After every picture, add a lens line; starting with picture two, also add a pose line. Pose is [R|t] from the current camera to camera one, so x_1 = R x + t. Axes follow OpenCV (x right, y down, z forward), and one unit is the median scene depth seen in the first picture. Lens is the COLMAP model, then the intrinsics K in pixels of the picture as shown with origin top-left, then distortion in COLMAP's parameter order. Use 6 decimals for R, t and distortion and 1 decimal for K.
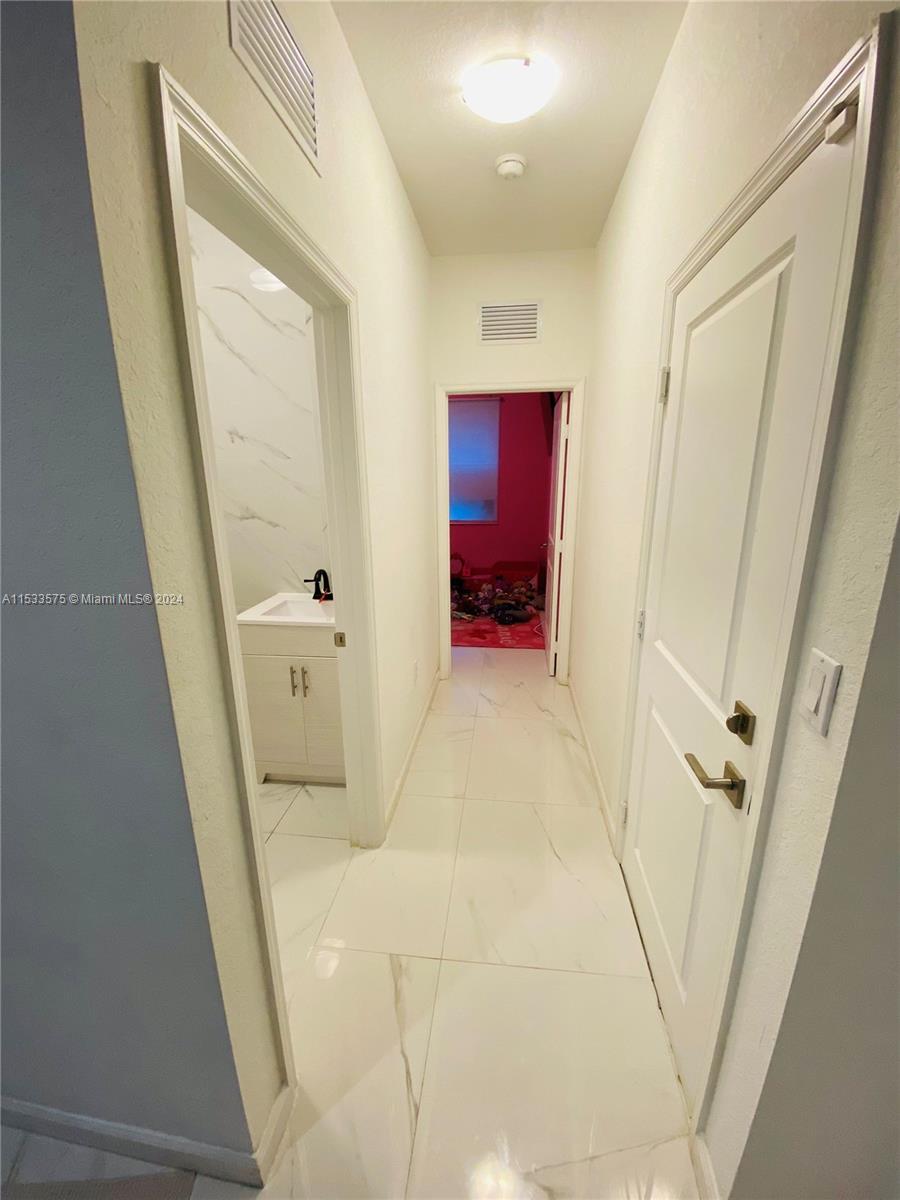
lens RADIAL K [[486.3, 0, 447.6], [0, 486.3, 601.9], [0, 0, 1]] dist [0.010144, -0.014907]
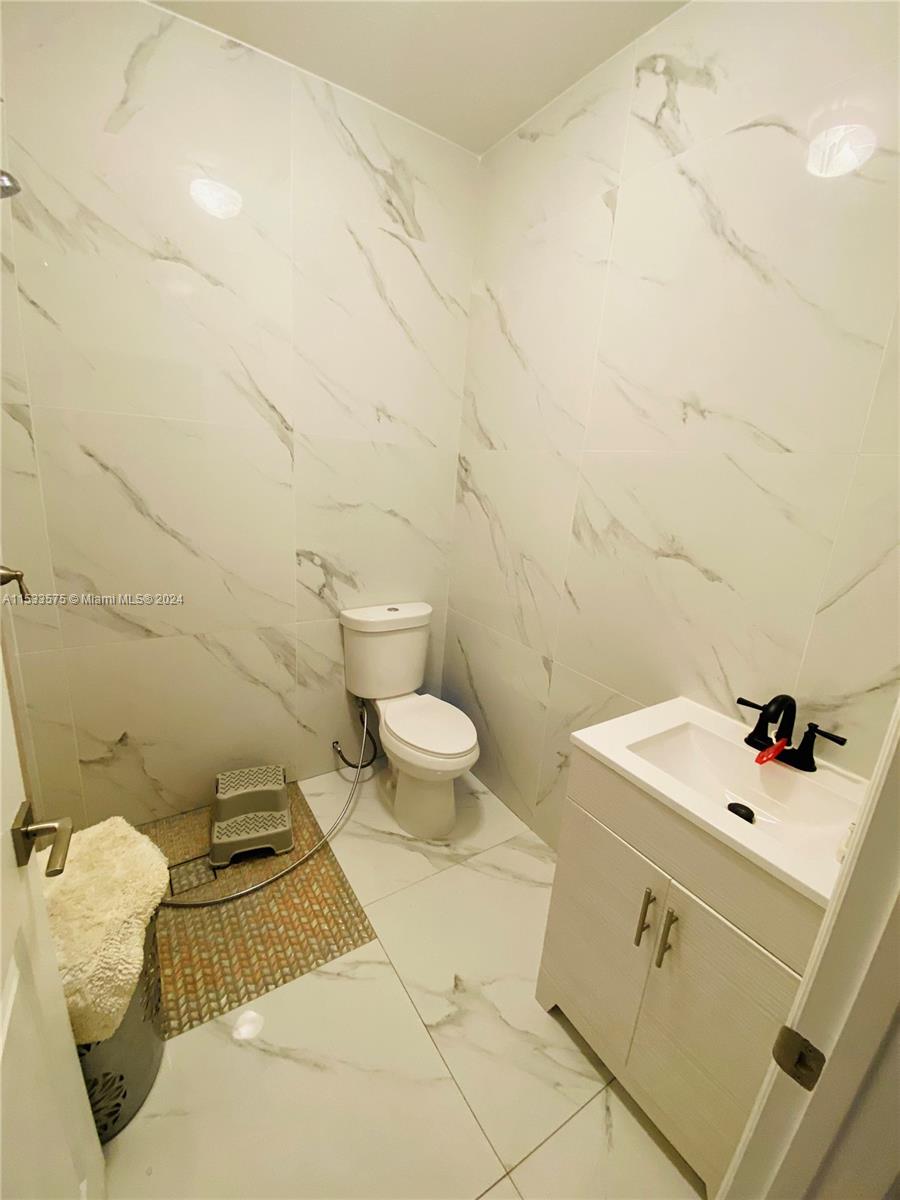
lens RADIAL K [[486.3, 0, 454.8], [0, 486.3, 604.6], [0, 0, 1]] dist [0.010144, -0.014907]
pose [[0.660862, 0.261457, -0.703492, -0.164828], [-0.267505, 0.957852, 0.104696, -0.113715], [0.701215, 0.118998, 0.702949, 0.444745]]
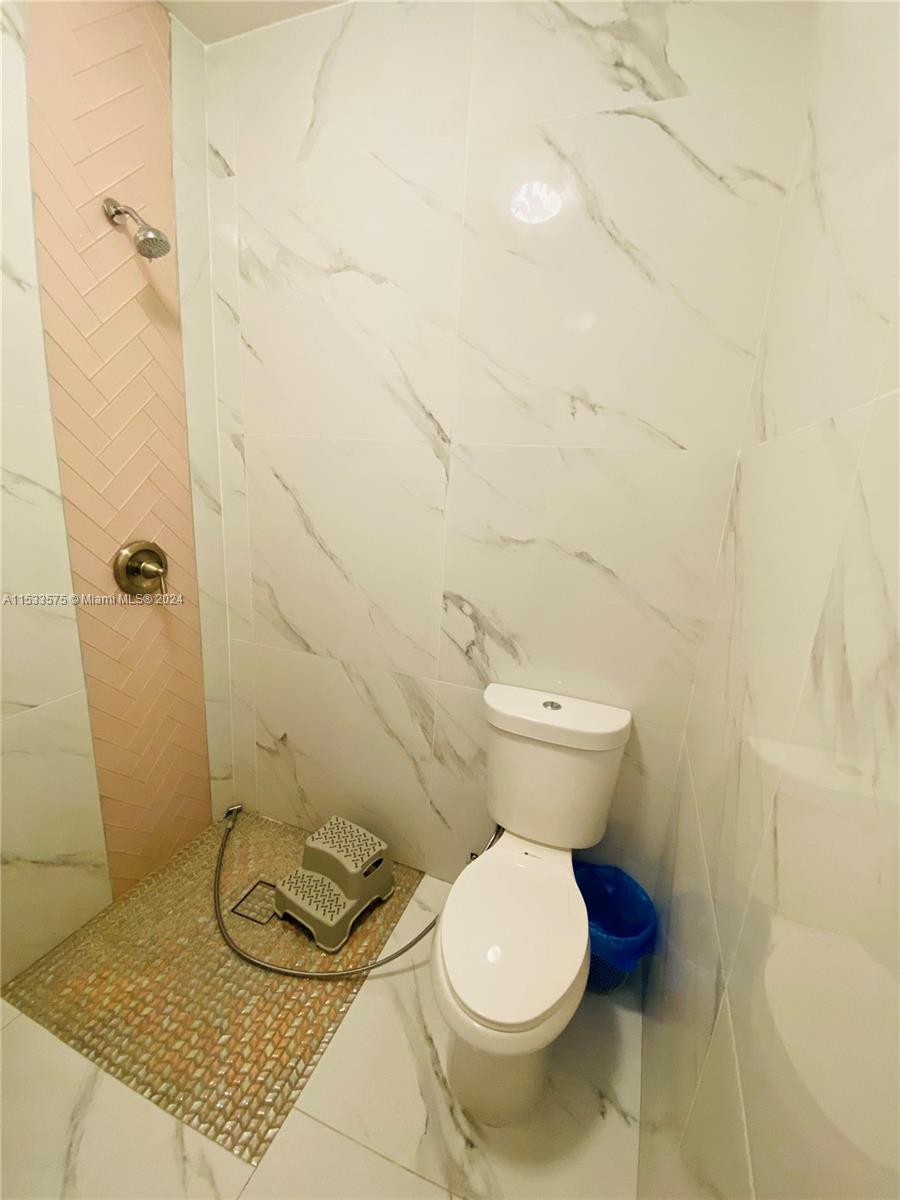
lens RADIAL K [[486.3, 0, 461.6], [0, 486.3, 595.5], [0, 0, 1]] dist [0.010144, -0.014907]
pose [[-0.219506, 0.241878, -0.945152, -0.329659], [-0.291134, 0.908399, 0.300087, -0.233837], [0.931160, 0.341037, -0.128980, 0.908949]]
